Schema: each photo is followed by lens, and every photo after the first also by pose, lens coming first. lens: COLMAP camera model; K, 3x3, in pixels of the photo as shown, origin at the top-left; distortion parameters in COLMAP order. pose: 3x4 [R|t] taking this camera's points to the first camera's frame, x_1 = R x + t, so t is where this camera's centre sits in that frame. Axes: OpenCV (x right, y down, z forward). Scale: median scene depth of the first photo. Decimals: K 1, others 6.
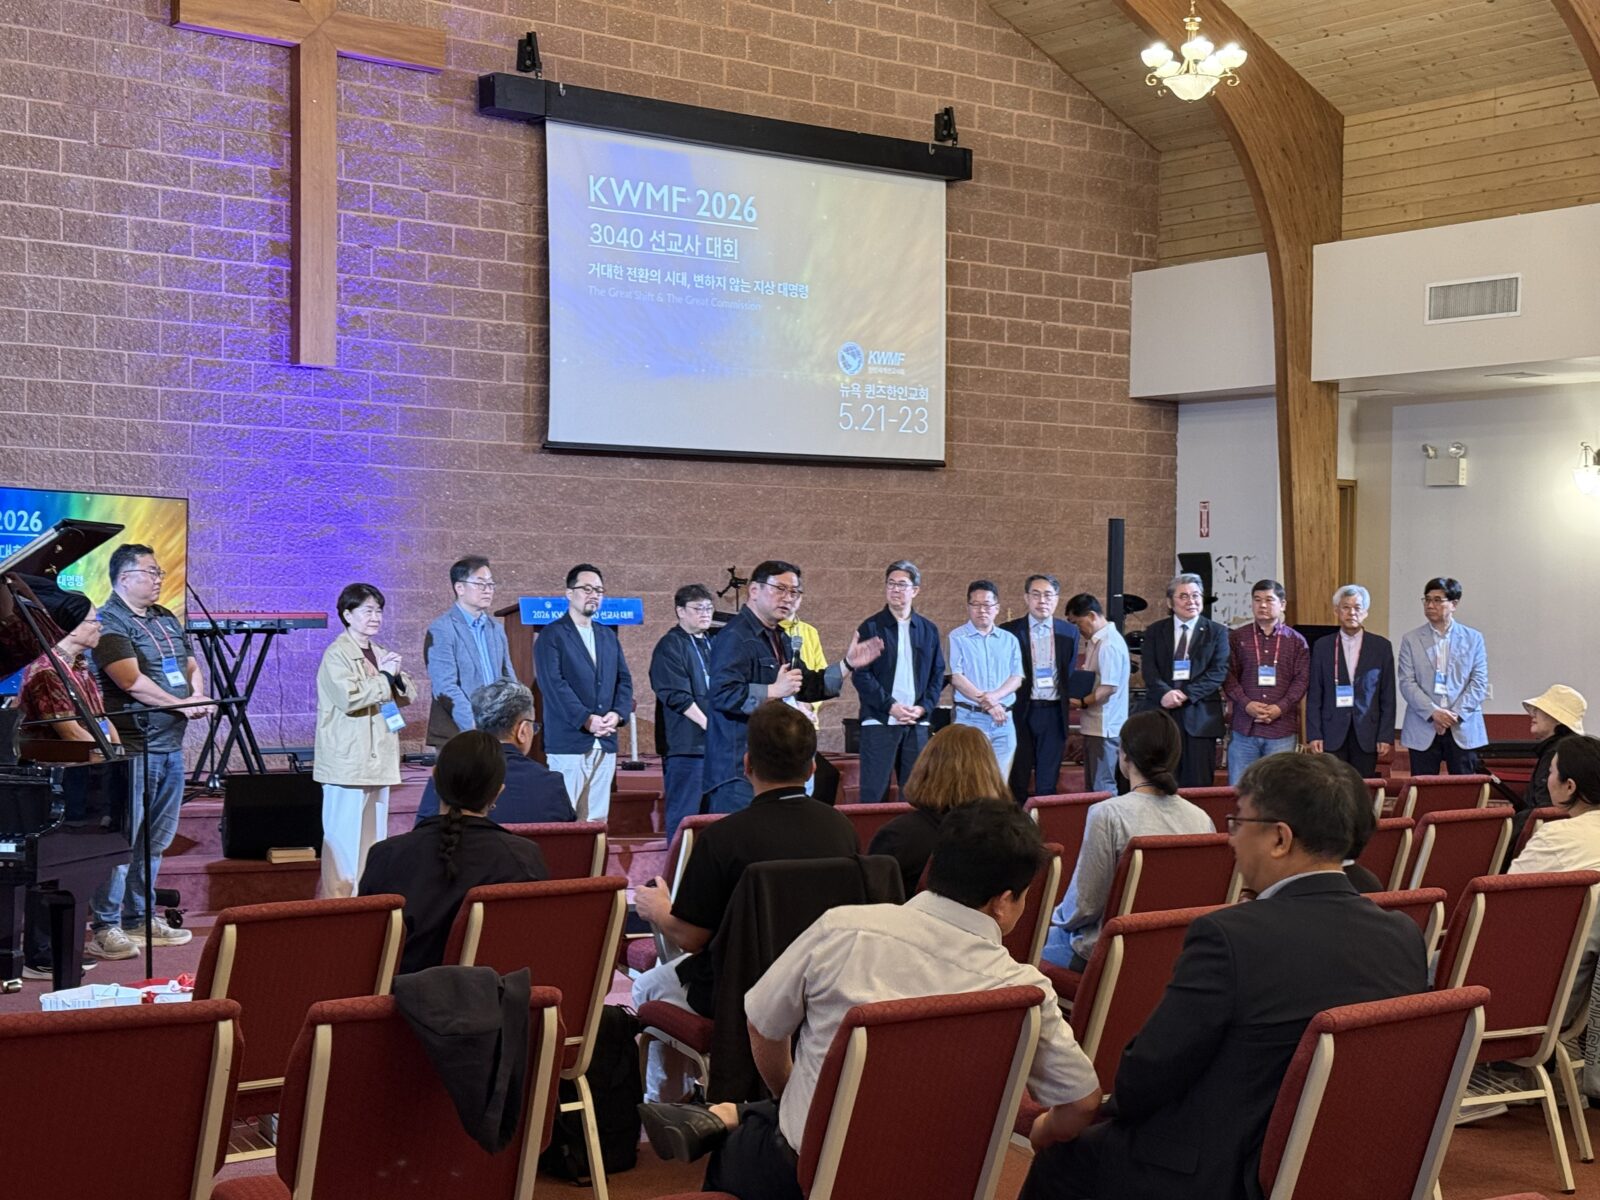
lens RADIAL K [[2374.1, 0, 813.1], [0, 2374.1, 601.4], [0, 0, 1]] dist [0.179417, 0.000000]
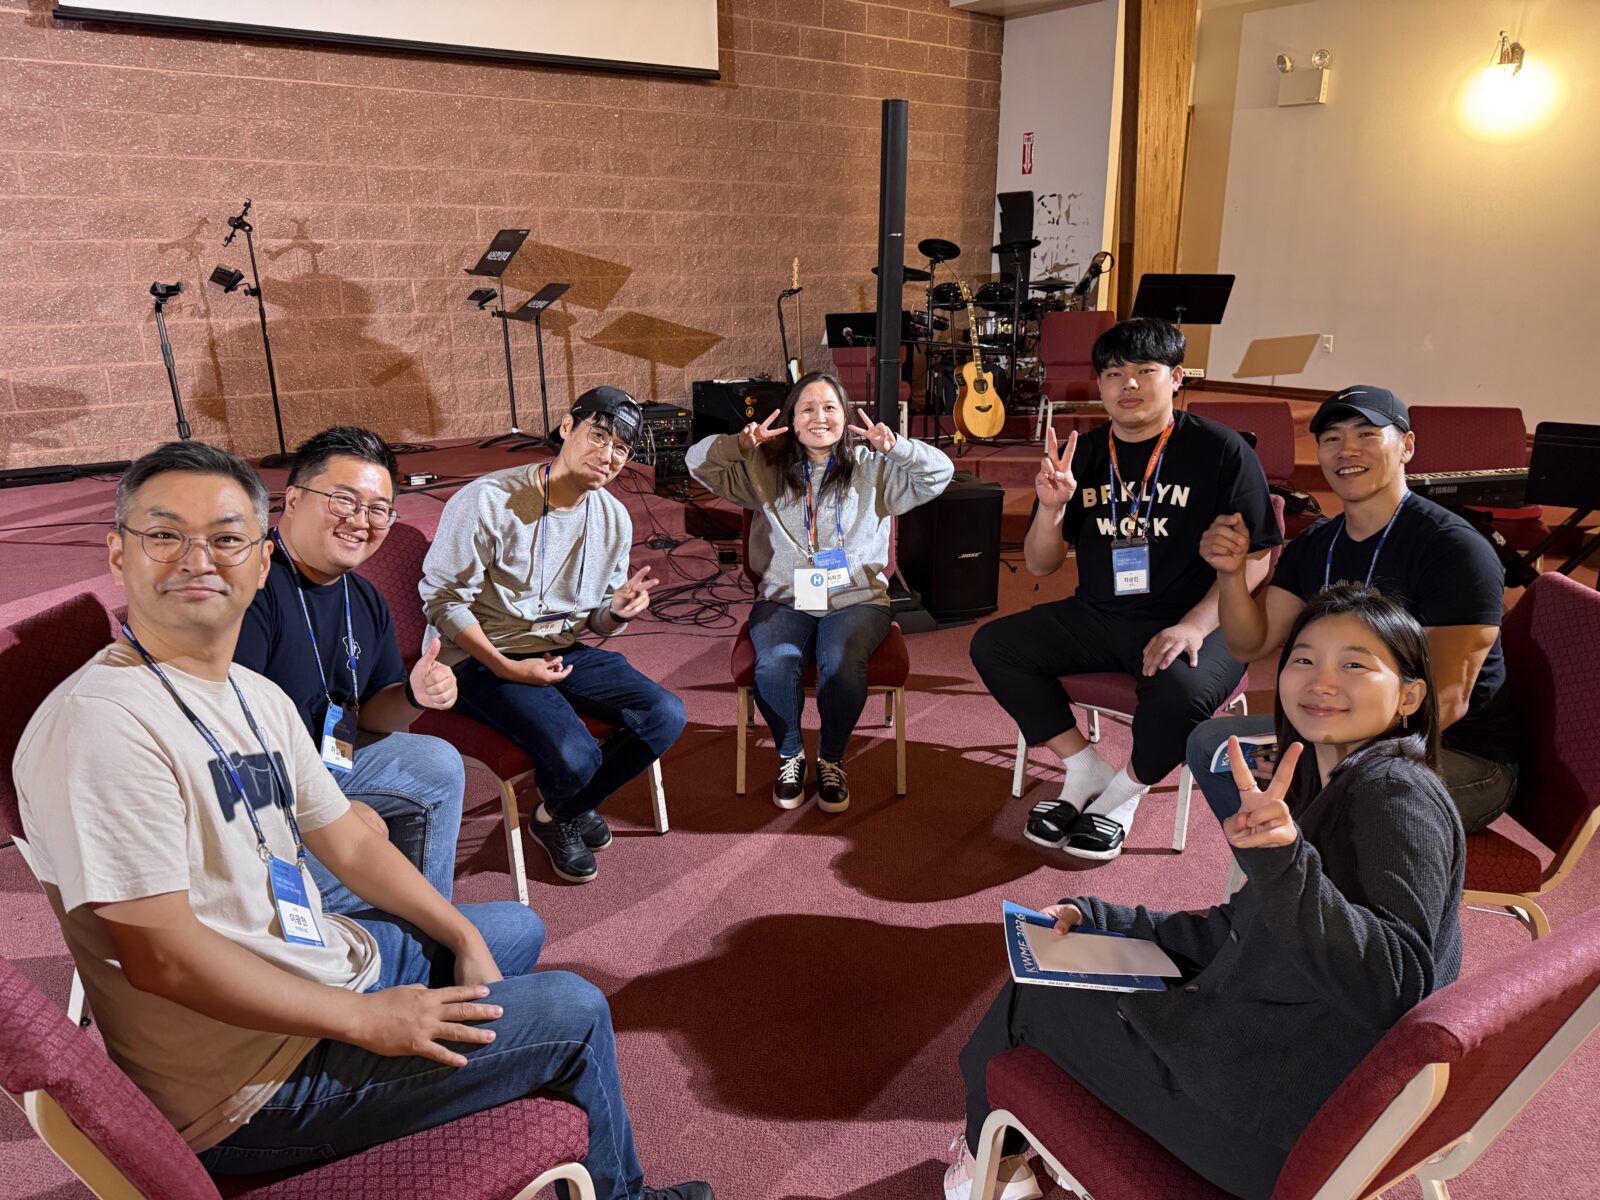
lens RADIAL K [[1112.4, 0, 798.8], [0, 1112.4, 605.6], [0, 0, 1]] dist [0.022615, -0.030362]
pose [[0.999706, -0.007775, -0.022969, 0.101151], [0.014235, 0.954992, 0.296289, 0.004176], [0.019632, -0.296529, 0.954822, 0.643637]]
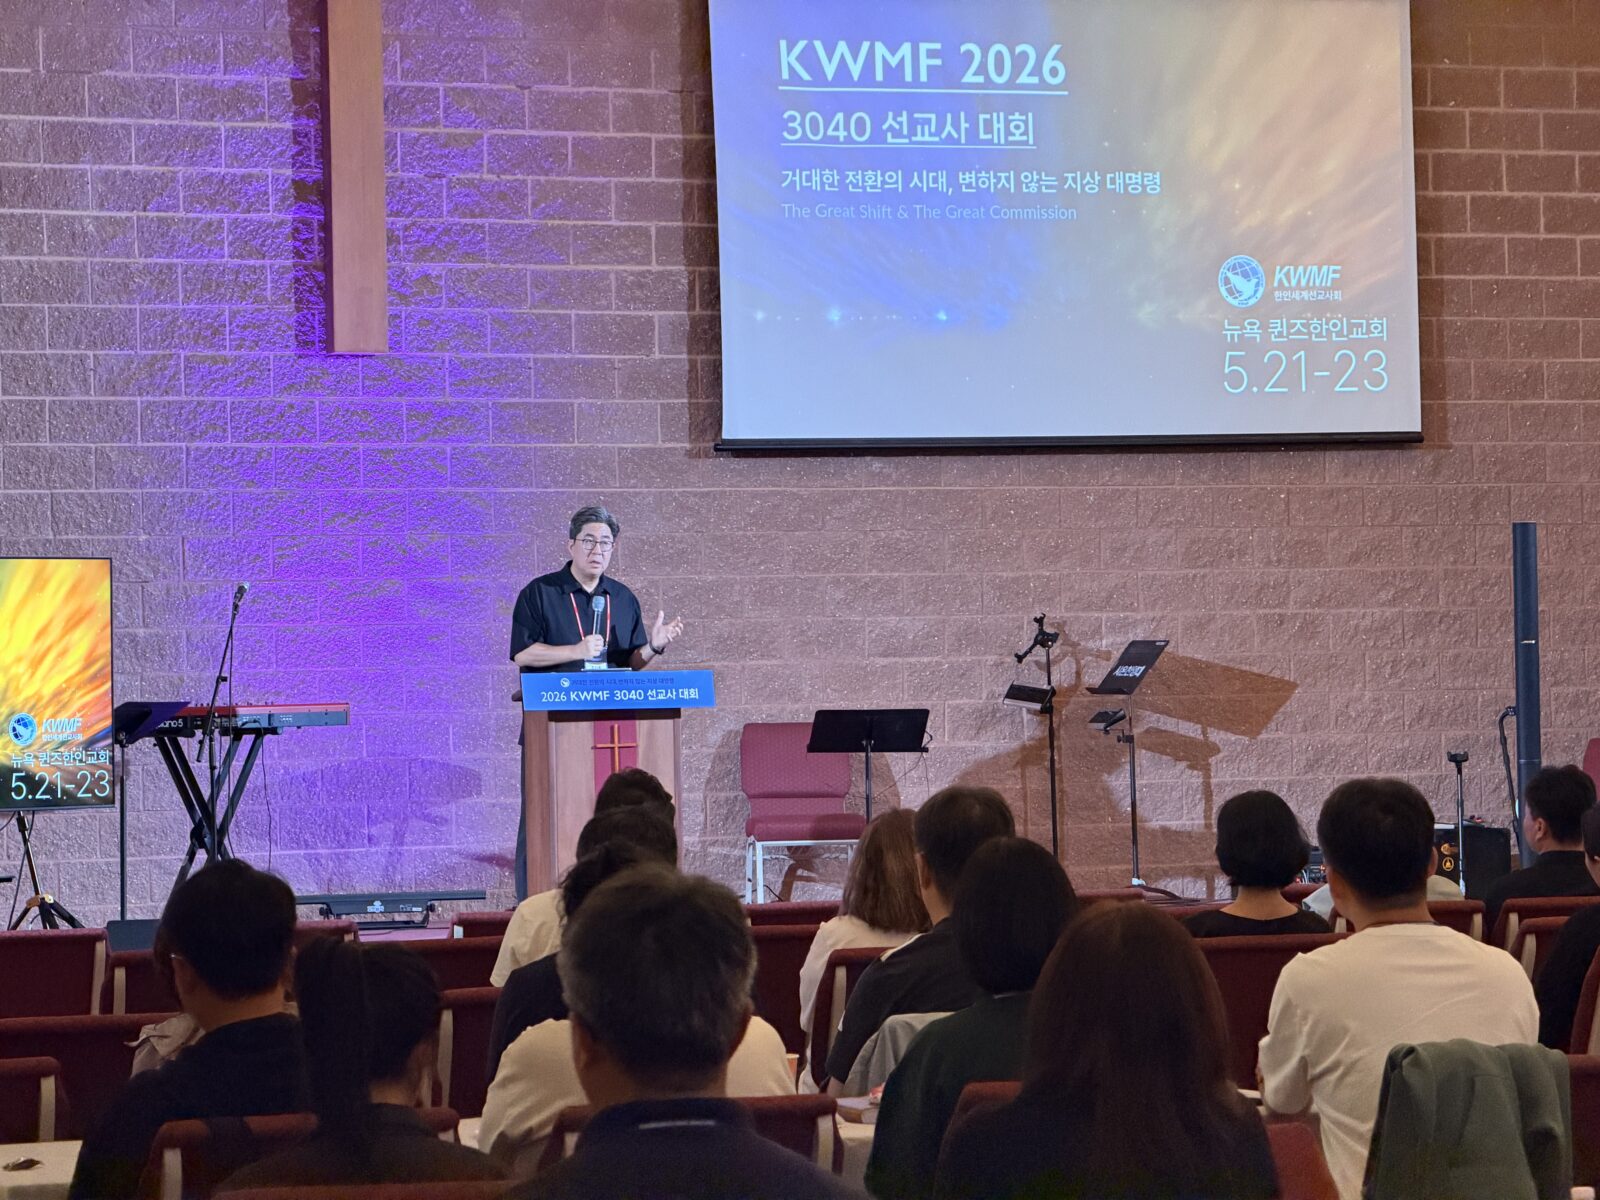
lens RADIAL K [[4749.1, 0, 803.1], [0, 4749.1, 608.3], [0, 0, 1]] dist [0.283610, 0.000000]
pose [[0.953038, -0.034797, -0.300844, 0.308260], [0.030336, 0.999350, -0.019490, 0.007228], [0.301326, 0.009448, 0.953474, -0.269903]]
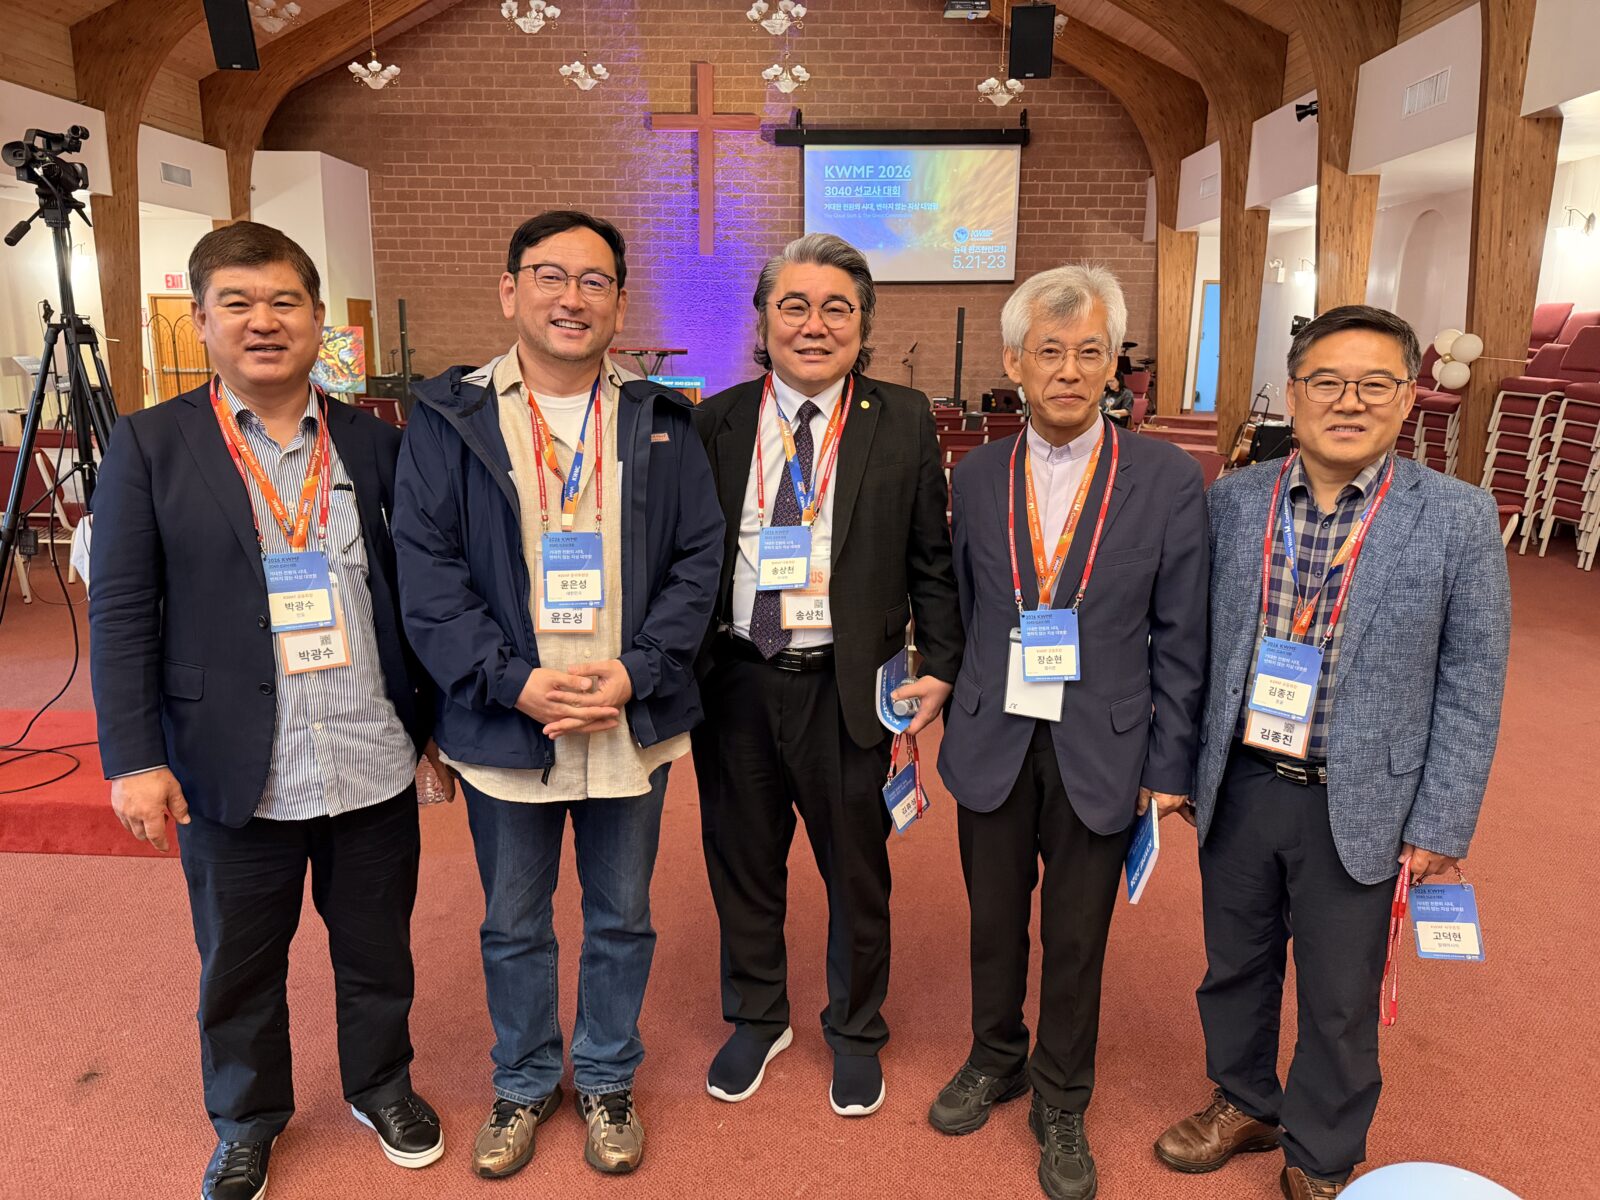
lens RADIAL K [[1238.9, 0, 797.6], [0, 1238.9, 600.6], [0, 0, 1]] dist [0.065336, -0.016545]
pose [[0.763810, 0.127202, -0.632783, 0.748300], [-0.005453, 0.981625, 0.190743, 0.014685], [0.645418, -0.142241, 0.750469, -0.041868]]
